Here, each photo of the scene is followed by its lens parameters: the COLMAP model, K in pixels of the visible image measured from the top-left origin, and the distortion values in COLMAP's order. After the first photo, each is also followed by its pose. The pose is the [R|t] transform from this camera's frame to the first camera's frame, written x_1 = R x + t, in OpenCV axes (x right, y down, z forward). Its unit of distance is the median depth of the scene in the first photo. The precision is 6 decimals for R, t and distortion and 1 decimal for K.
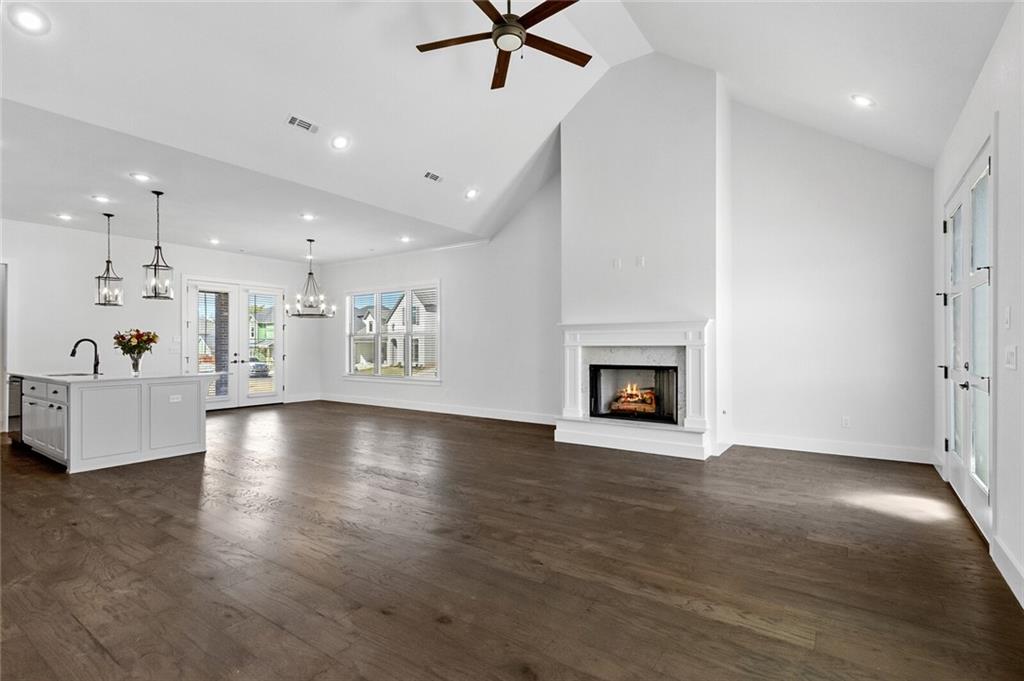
lens RADIAL K [[490.8, 0, 508.8], [0, 490.8, 347.1], [0, 0, 1]] dist [-0.001397, -0.000447]
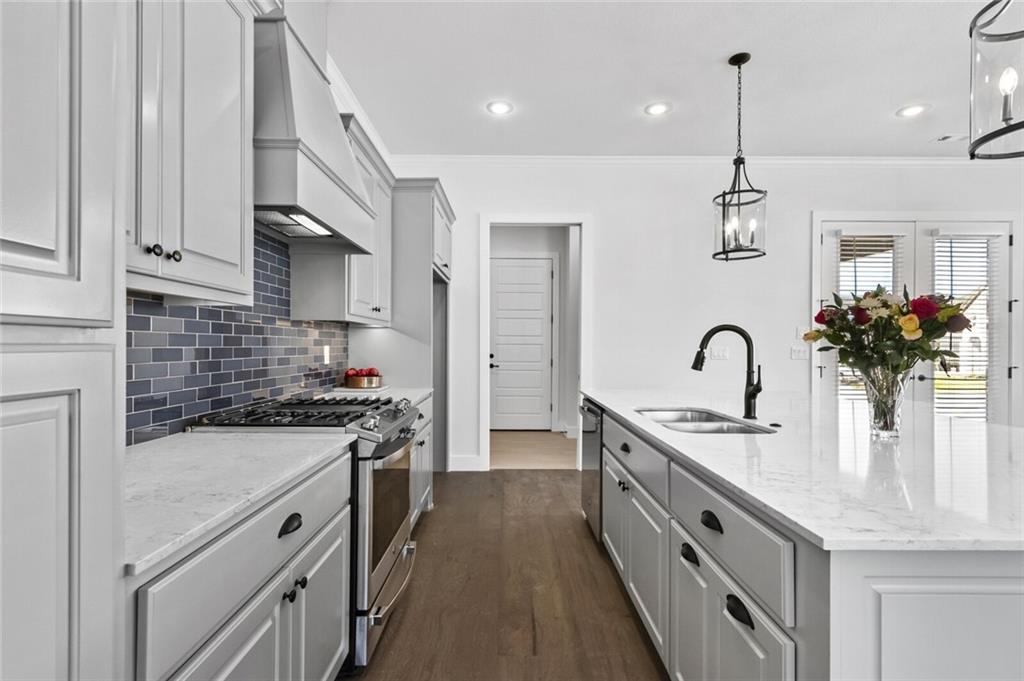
lens RADIAL K [[471.5, 0, 509.0], [0, 471.5, 345.5], [0, 0, 1]] dist [0.003313, -0.000380]
pose [[0.579820, 0.006516, -0.814719, -0.467186], [-0.009093, 0.999957, 0.001526, 0.000152], [0.814694, 0.006524, 0.579855, 0.457293]]
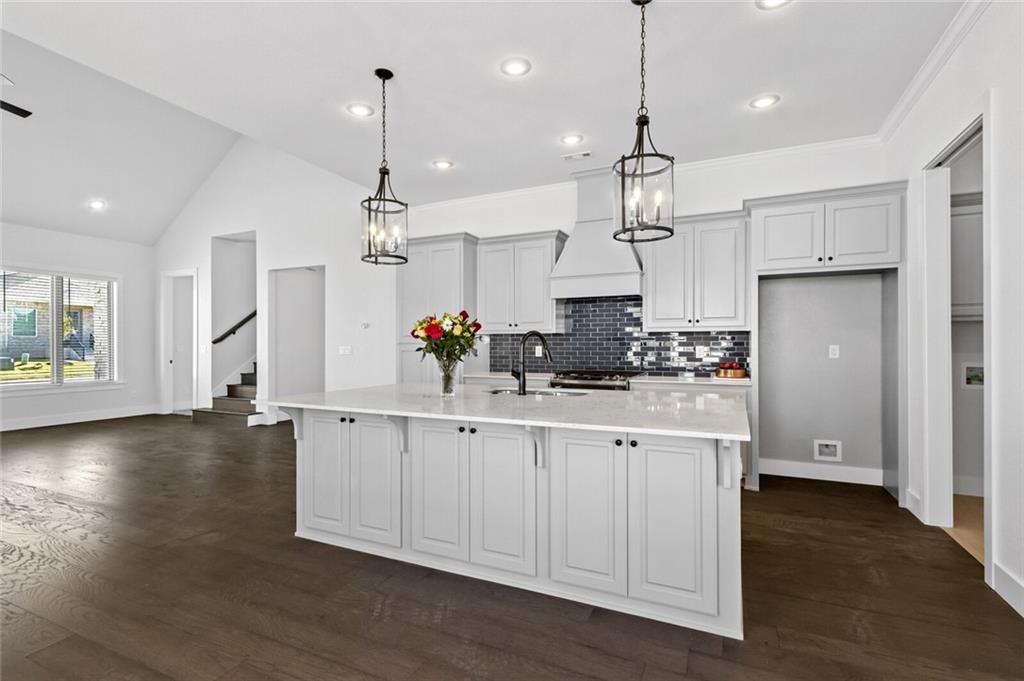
lens RADIAL K [[489.4, 0, 512.0], [0, 489.4, 340.5], [0, 0, 1]] dist [0.004867, 0.000979]
pose [[-0.984320, 0.005308, -0.176313, -0.524885], [0.005783, 0.999981, -0.002182, -0.004207], [0.176298, -0.003168, -0.984332, 1.097855]]
